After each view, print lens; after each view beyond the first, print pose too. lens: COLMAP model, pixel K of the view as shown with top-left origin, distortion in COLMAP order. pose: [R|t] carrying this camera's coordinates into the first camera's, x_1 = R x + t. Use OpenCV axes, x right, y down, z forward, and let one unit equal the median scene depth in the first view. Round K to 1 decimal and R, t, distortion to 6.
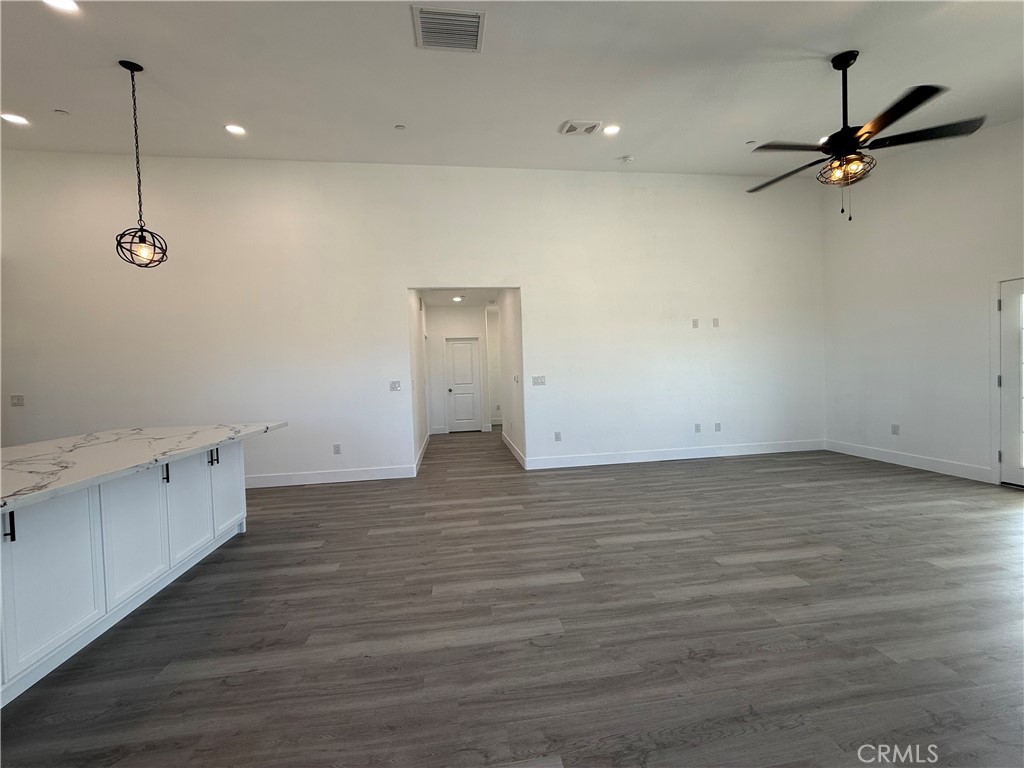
lens RADIAL K [[408.4, 0, 510.1], [0, 408.4, 382.8], [0, 0, 1]] dist [-0.000163, 0.000326]
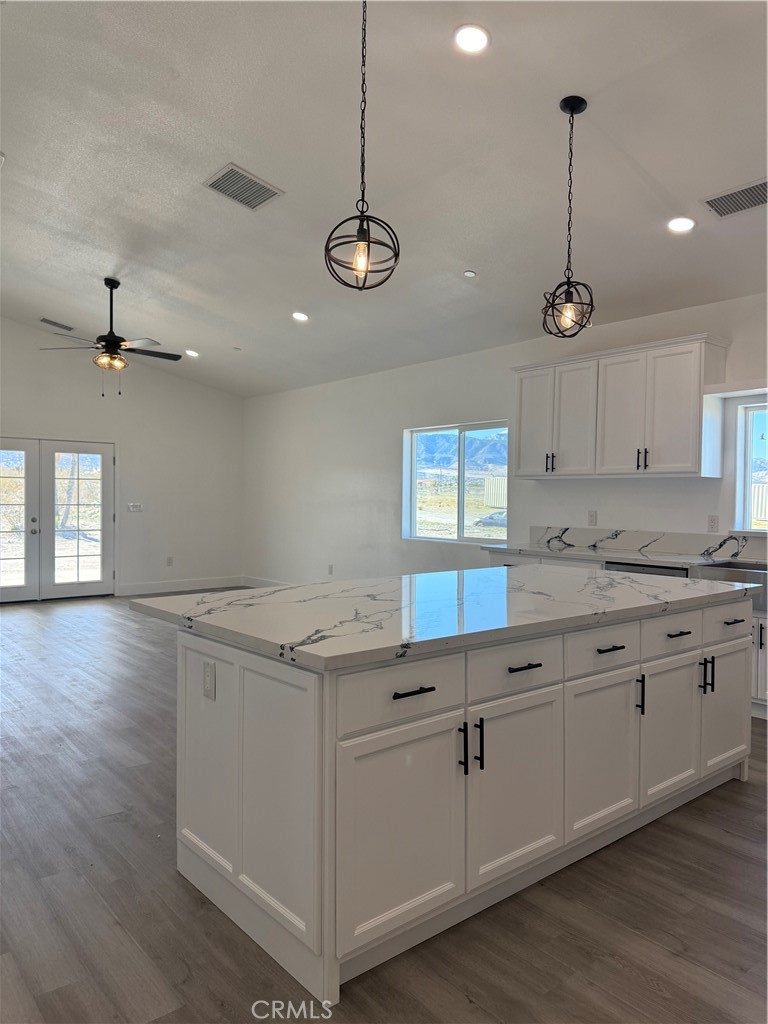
lens RADIAL K [[725.1, 0, 385.8], [0, 725.1, 510.3], [0, 0, 1]] dist [0.049976, -0.065732]
pose [[-0.525231, 0.014362, 0.850839, -1.738553], [0.030766, 0.999524, 0.002120, 0.005343], [-0.850404, 0.027290, -0.525423, 1.497621]]
